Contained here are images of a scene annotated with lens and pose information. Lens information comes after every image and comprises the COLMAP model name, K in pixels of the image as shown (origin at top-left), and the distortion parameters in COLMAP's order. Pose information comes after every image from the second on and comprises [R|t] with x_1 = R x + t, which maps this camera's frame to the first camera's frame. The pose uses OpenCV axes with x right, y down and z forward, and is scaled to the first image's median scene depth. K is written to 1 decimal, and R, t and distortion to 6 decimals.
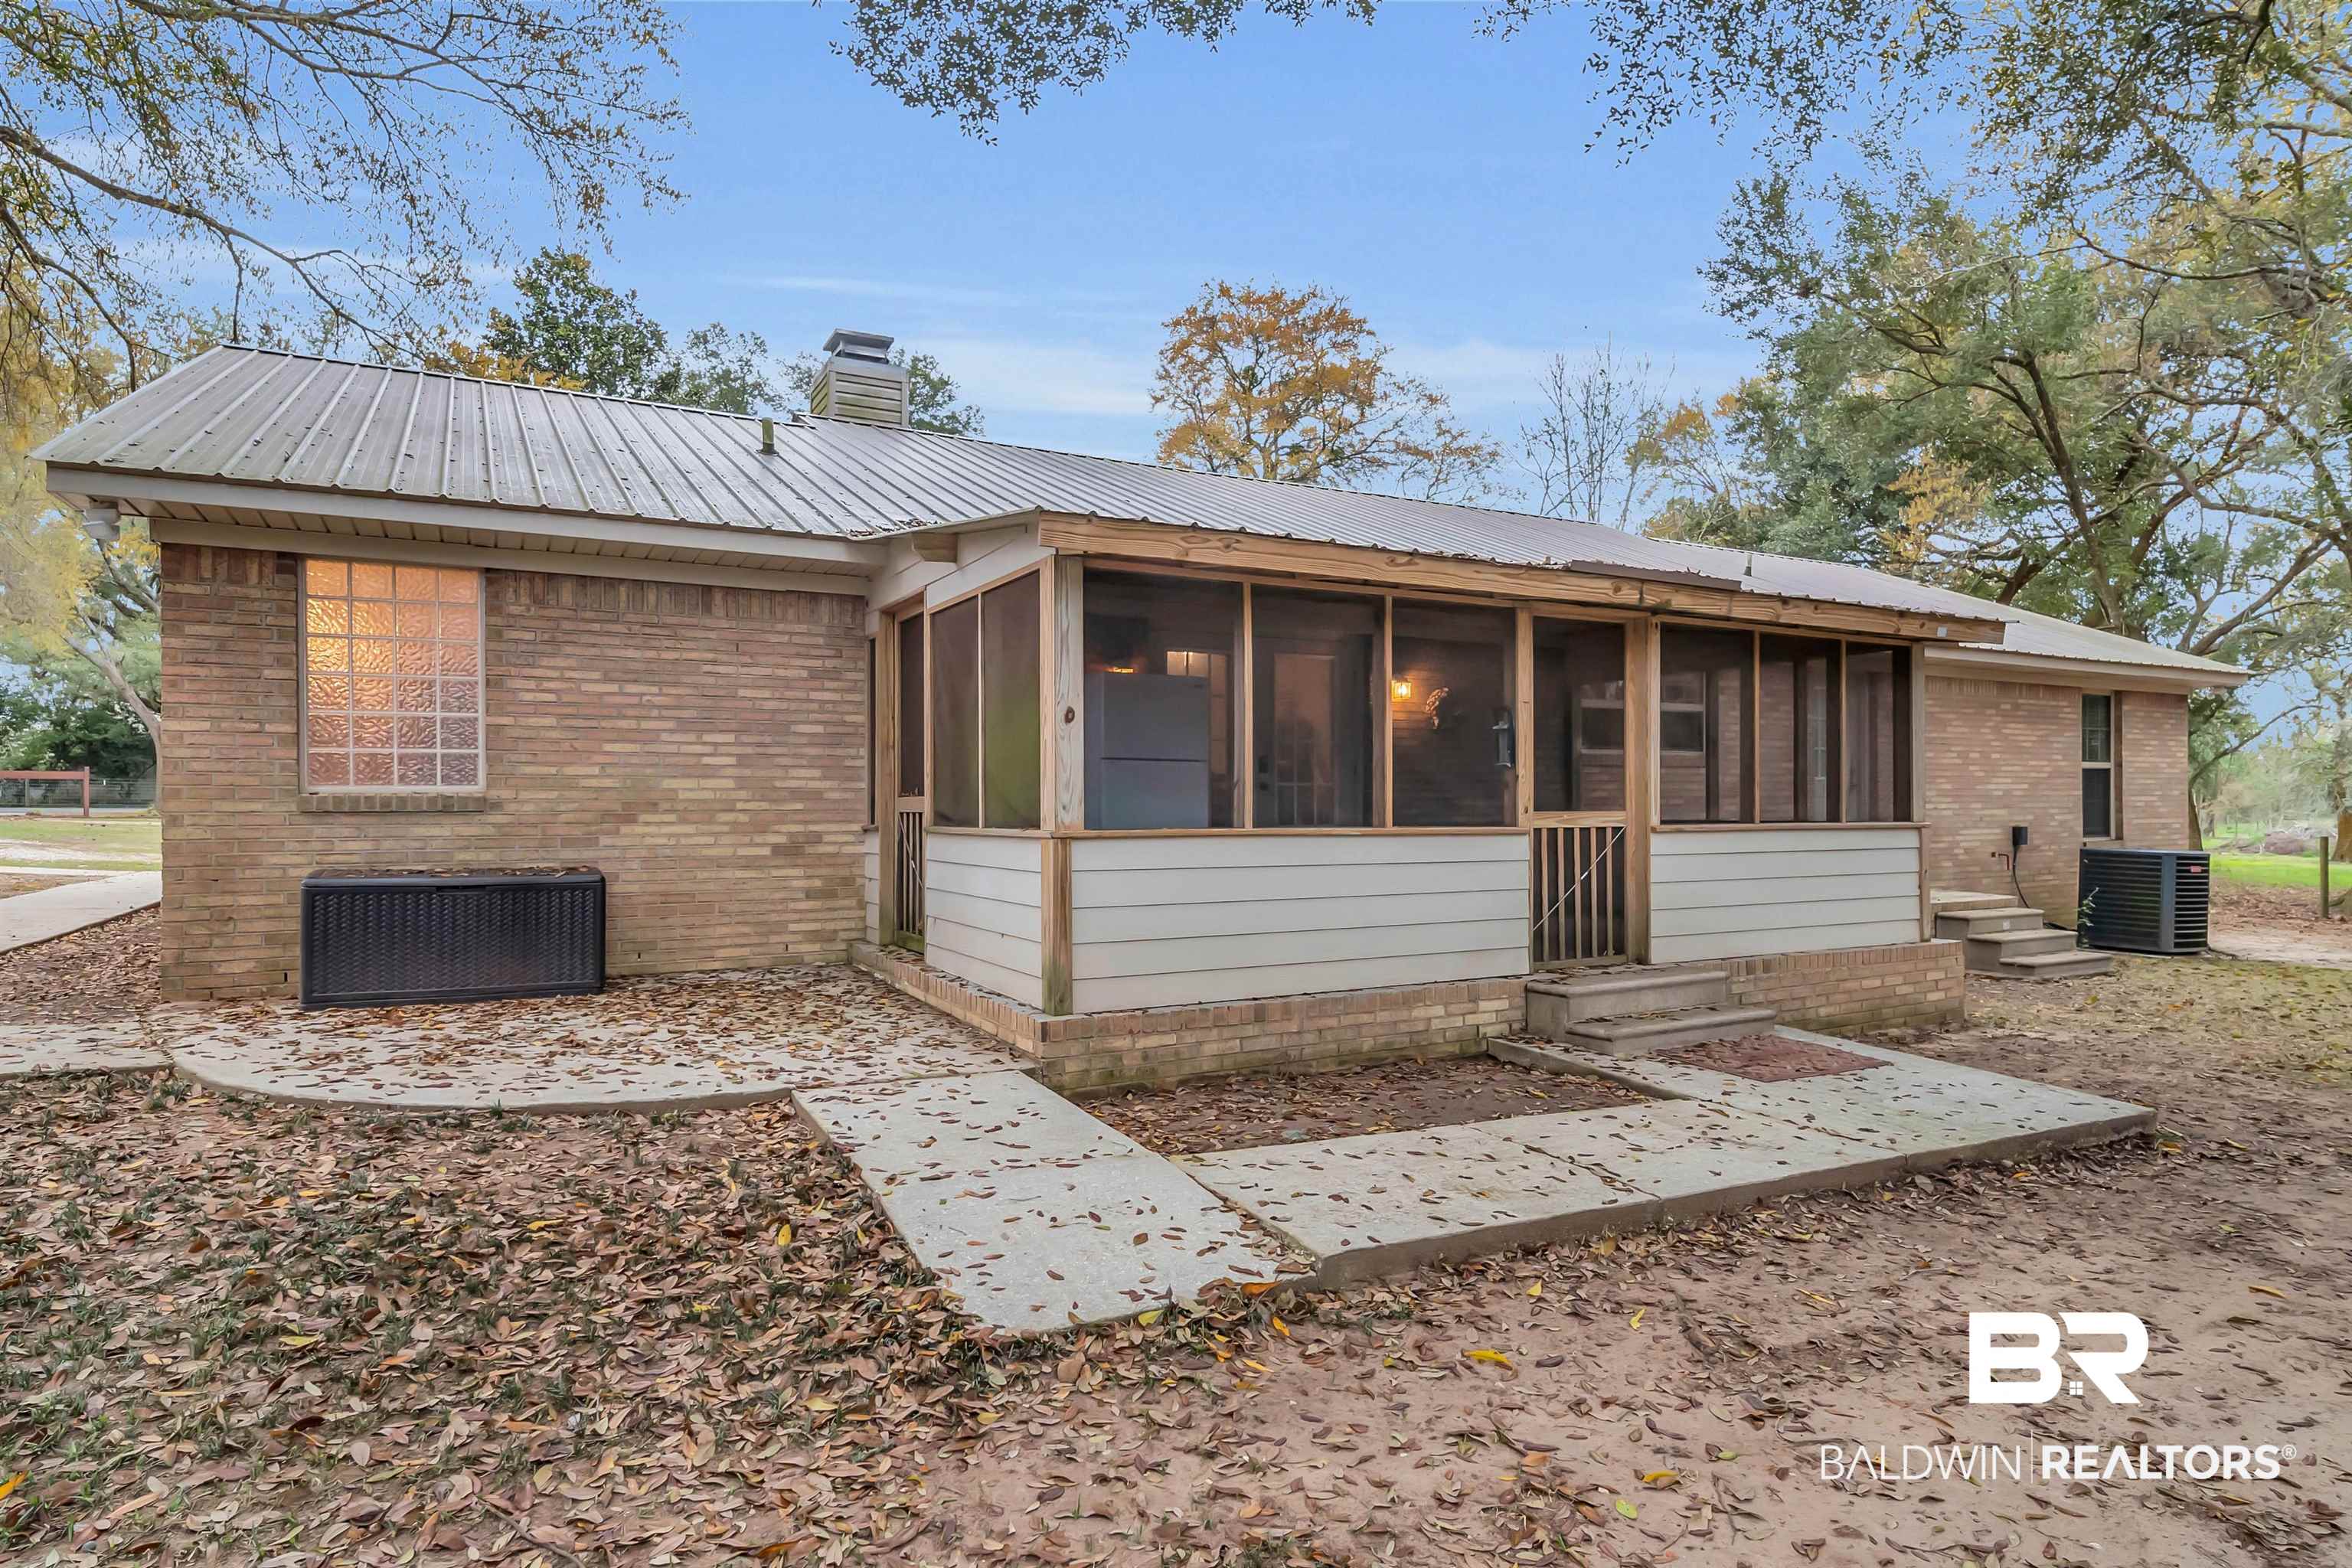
lens RADIAL K [[1303.9, 0, 1166.9], [0, 1303.9, 753.8], [0, 0, 1]] dist [-0.001883, -0.000424]
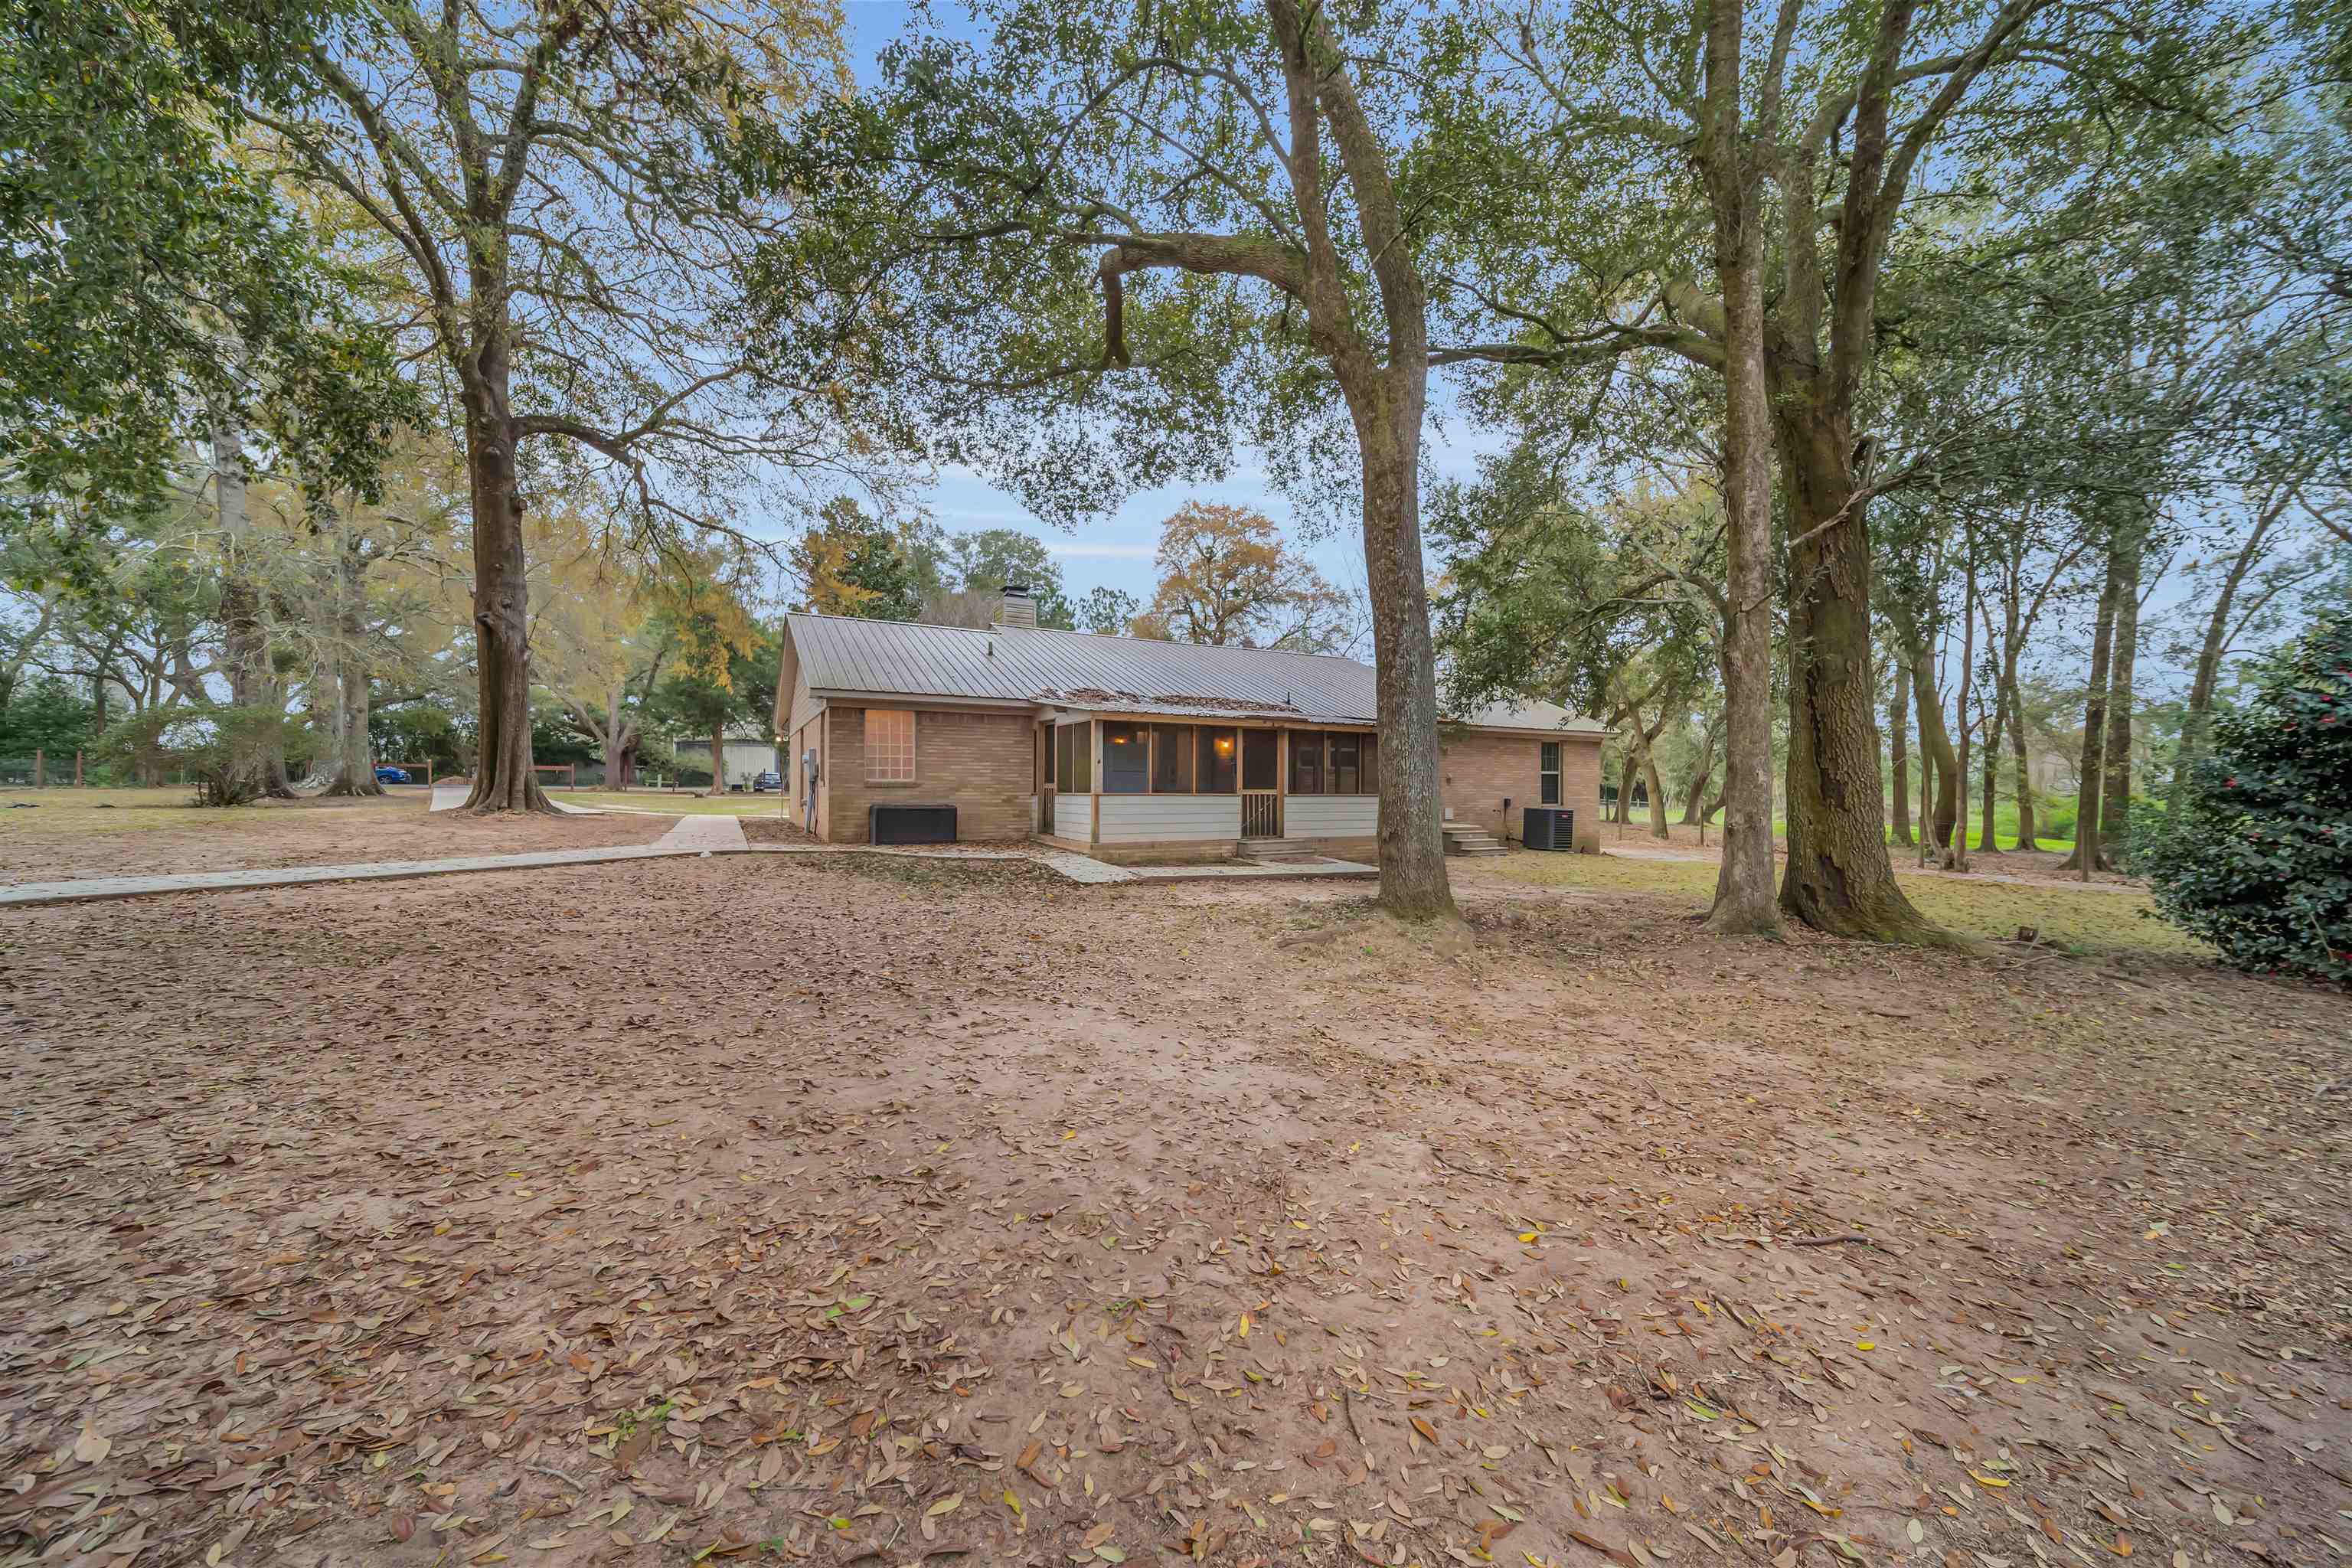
lens RADIAL K [[856.2, 0, 1176.0], [0, 856.2, 784.0], [0, 0, 1]] dist [0.001115, -0.000009]
pose [[0.999973, 0.007065, -0.002035, 0.115736], [-0.006991, 0.999389, 0.034232, -0.039527], [0.002276, -0.034217, 0.999412, -1.097782]]
